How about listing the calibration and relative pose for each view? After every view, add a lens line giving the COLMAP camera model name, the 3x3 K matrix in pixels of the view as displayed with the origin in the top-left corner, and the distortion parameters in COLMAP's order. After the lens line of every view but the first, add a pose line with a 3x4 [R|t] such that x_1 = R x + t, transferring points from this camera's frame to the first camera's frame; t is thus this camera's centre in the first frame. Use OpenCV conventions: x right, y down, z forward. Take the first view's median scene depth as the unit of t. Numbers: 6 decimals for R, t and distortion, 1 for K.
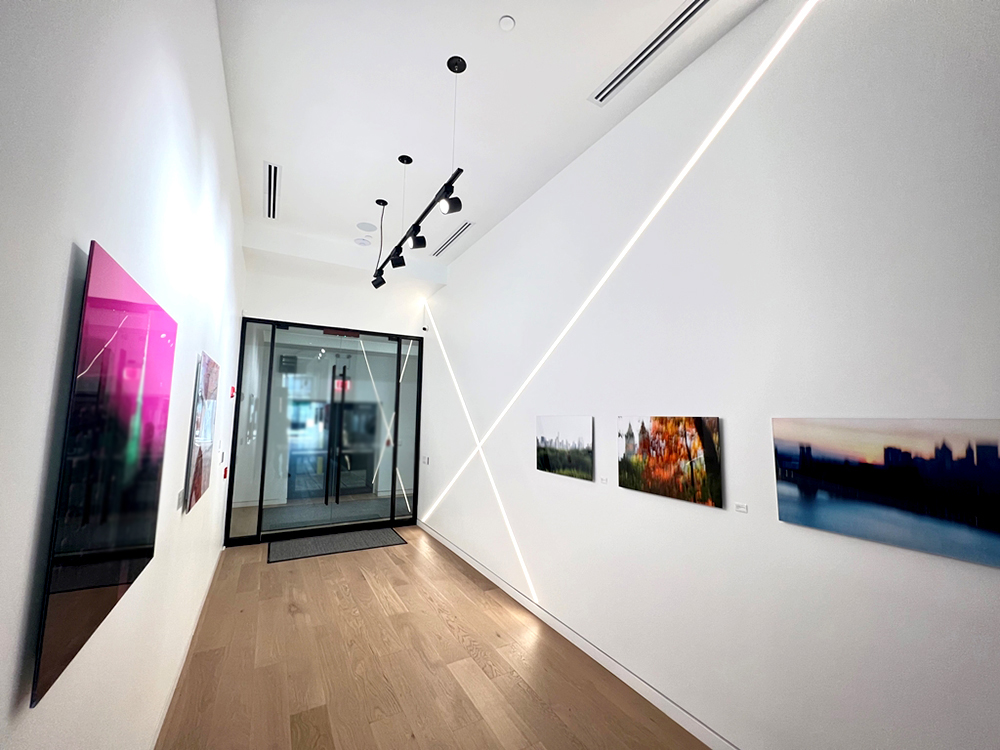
lens RADIAL K [[401.2, 0, 500.0], [0, 401.2, 375.0], [0, 0, 1]] dist [0.000227, 0.000002]
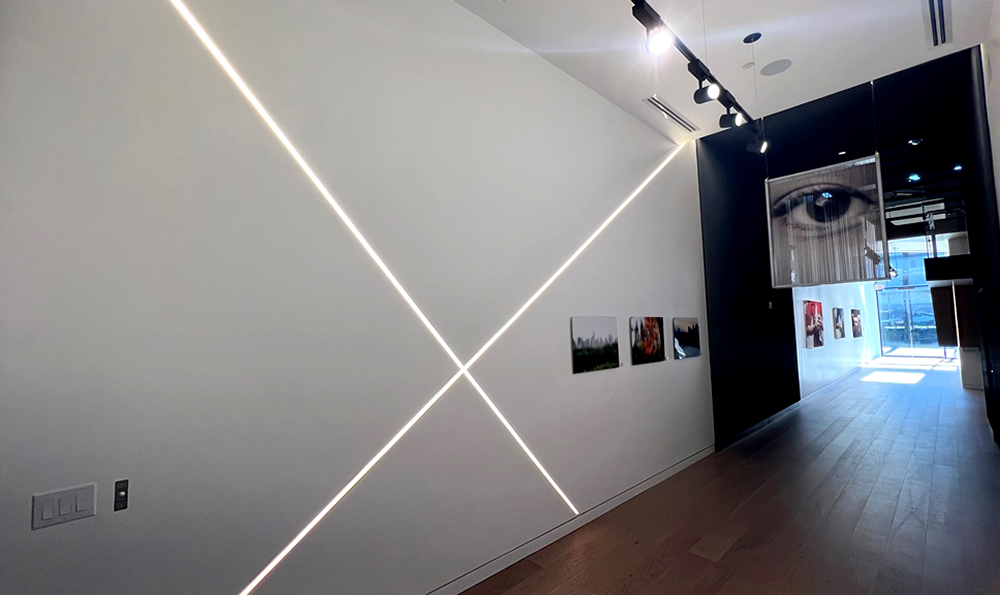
lens RADIAL K [[422.9, 0, 488.0], [0, 422.9, 300.1], [0, 0, 1]] dist [0.000327, 0.000578]
pose [[-0.220725, 0.059304, 0.973532, -0.937948], [-0.083940, 0.993291, -0.079539, 0.182759], [-0.971717, -0.099275, -0.214266, 1.609616]]
